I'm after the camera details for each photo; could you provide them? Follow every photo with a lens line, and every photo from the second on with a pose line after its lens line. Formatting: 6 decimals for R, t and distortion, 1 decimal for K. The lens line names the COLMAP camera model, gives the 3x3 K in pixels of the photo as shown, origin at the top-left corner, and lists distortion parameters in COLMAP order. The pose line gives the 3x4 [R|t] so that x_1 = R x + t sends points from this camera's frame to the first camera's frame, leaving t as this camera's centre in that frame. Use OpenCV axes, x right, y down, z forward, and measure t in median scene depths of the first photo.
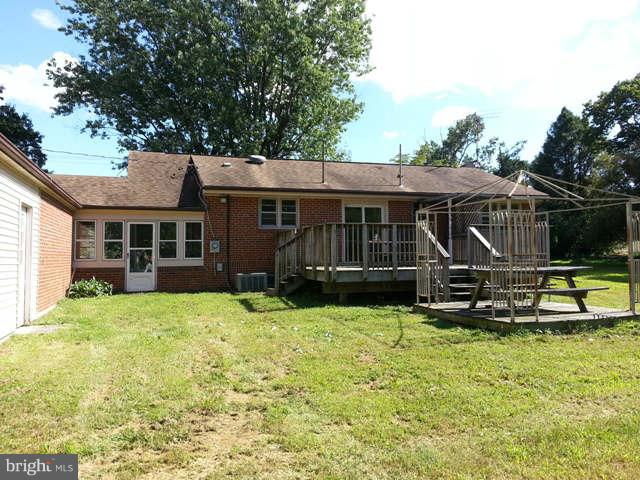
lens RADIAL K [[536.4, 0, 320.0], [0, 536.4, 240.0], [0, 0, 1]] dist [0.003458, 0.001386]
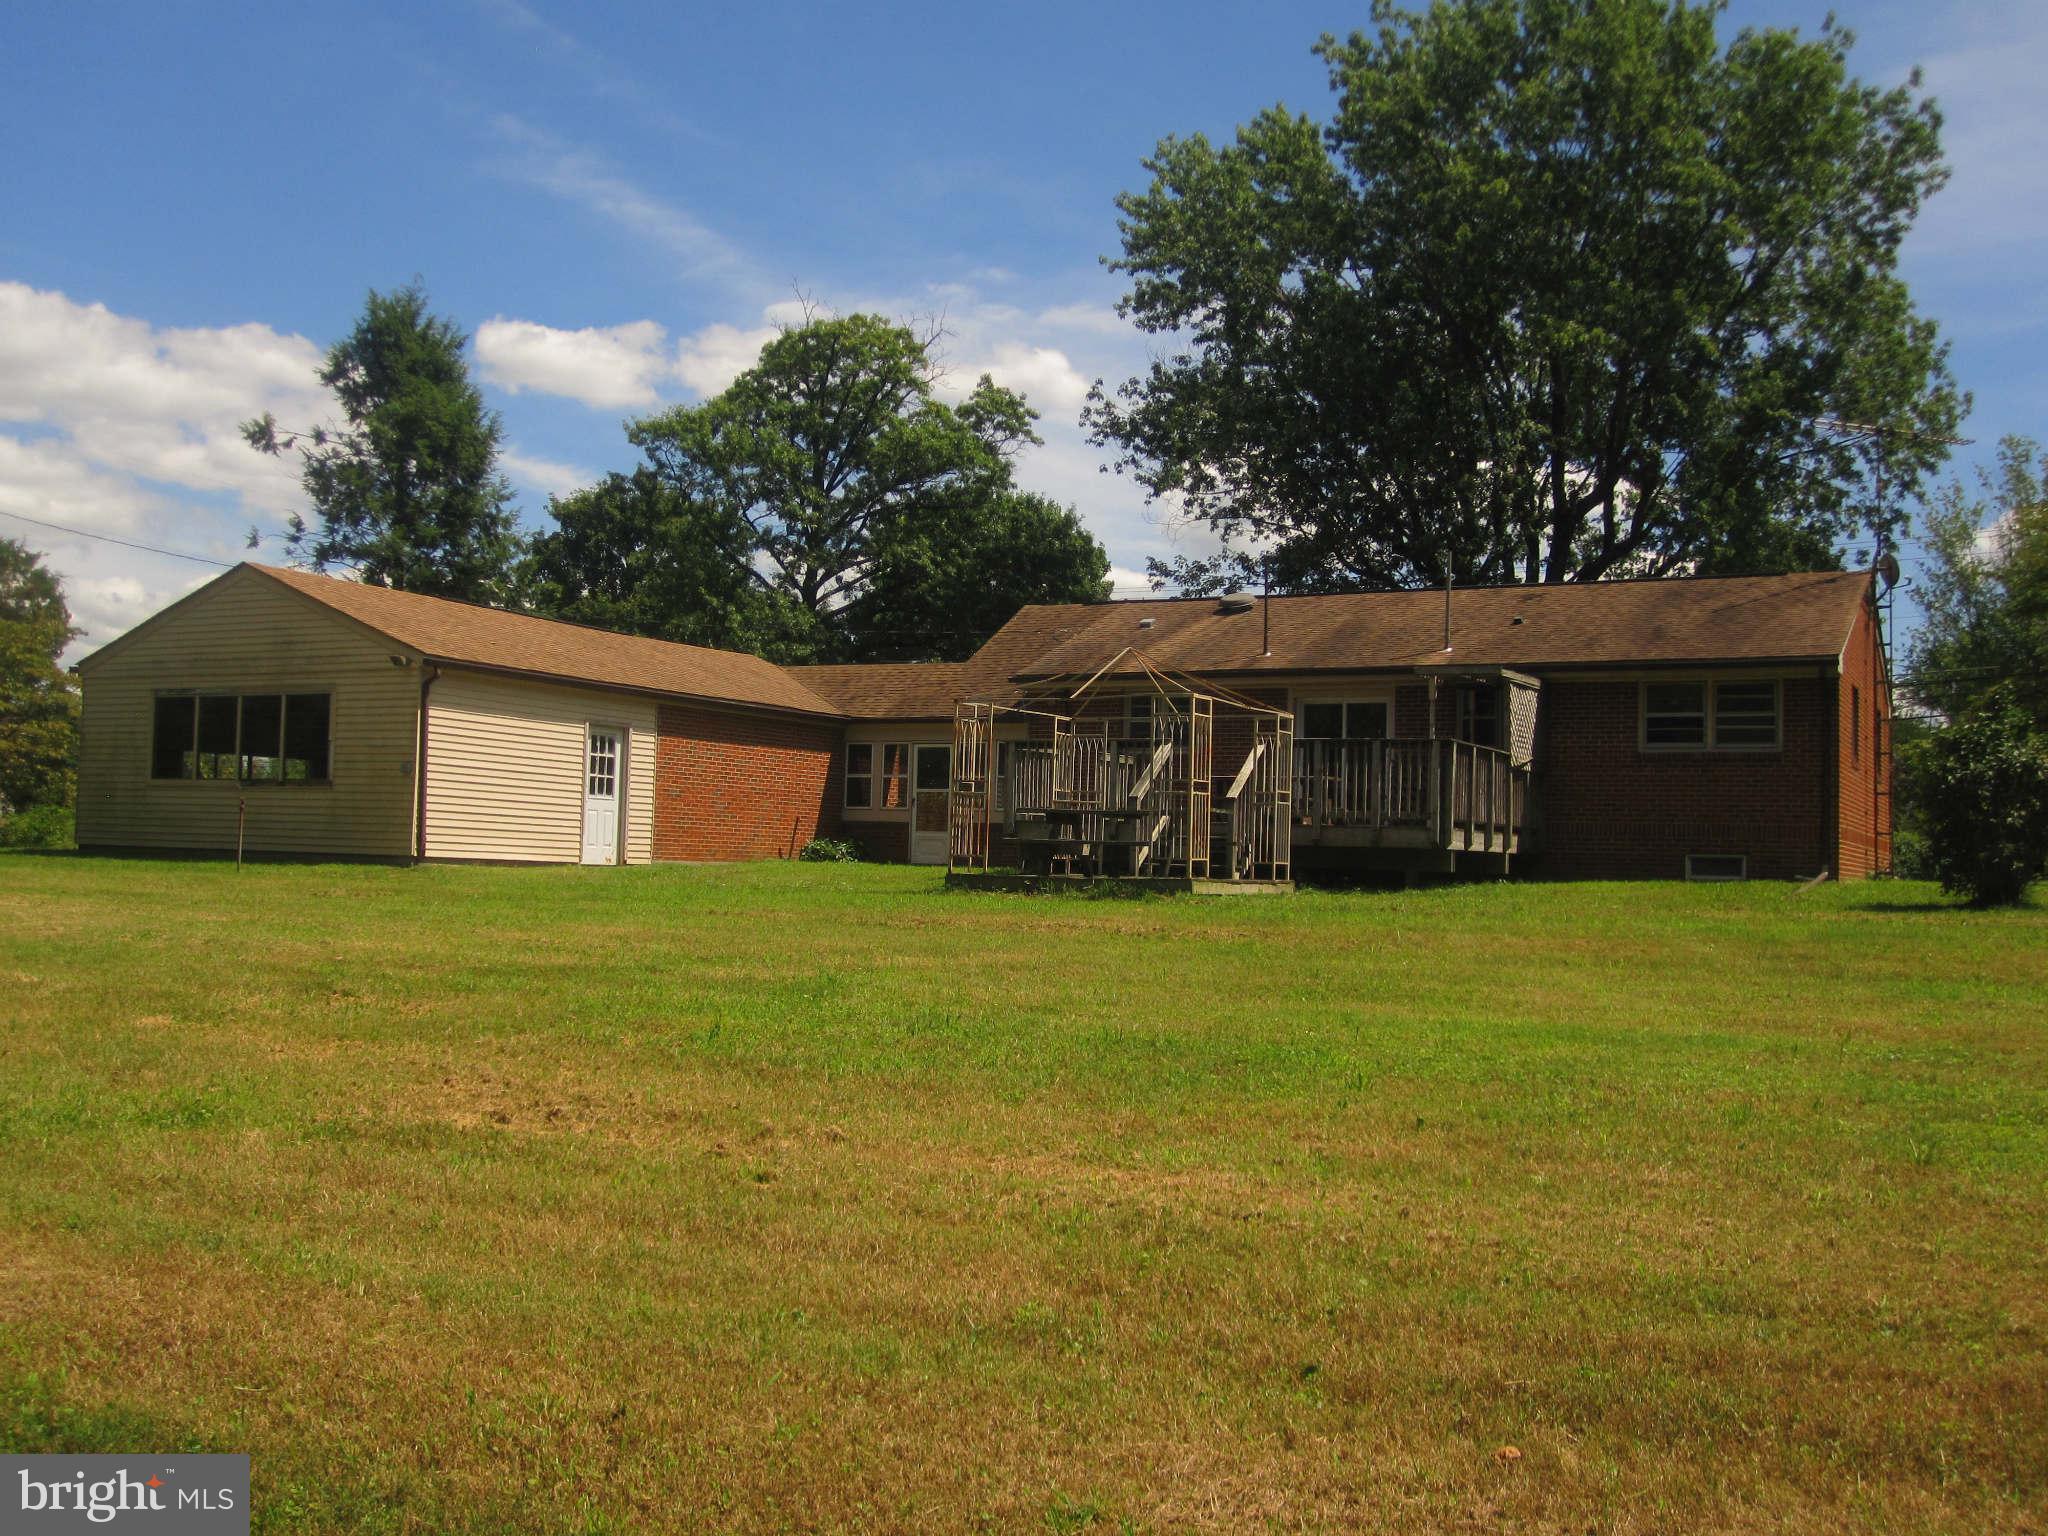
lens RADIAL K [[2041.5, 0, 1024.0], [0, 2041.5, 768.0], [0, 0, 1]] dist [-0.065584, -0.002995]
pose [[0.689279, -0.006606, -0.724465, 1.315785], [-0.008393, 0.999819, -0.017103, 0.029139], [0.724447, 0.017869, 0.689099, -0.436700]]
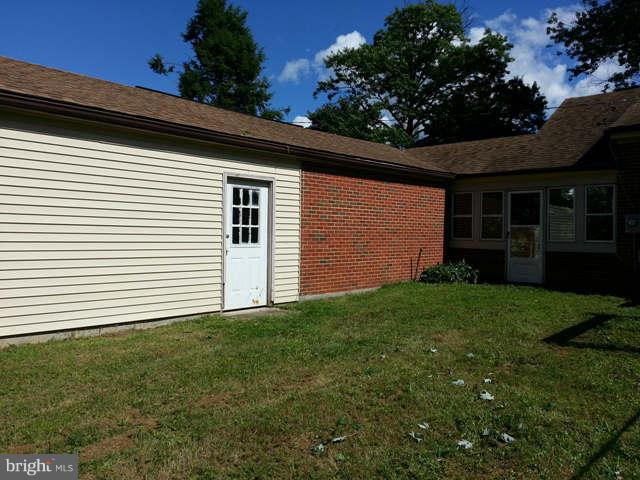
lens RADIAL K [[508.0, 0, 320.0], [0, 508.0, 240.0], [0, 0, 1]] dist [0.045855, 0.000128]
pose [[0.479380, 0.028969, -0.877129, 0.157602], [0.015348, 0.999025, 0.041384, 0.001392], [0.877473, -0.033301, 0.478468, 0.404333]]
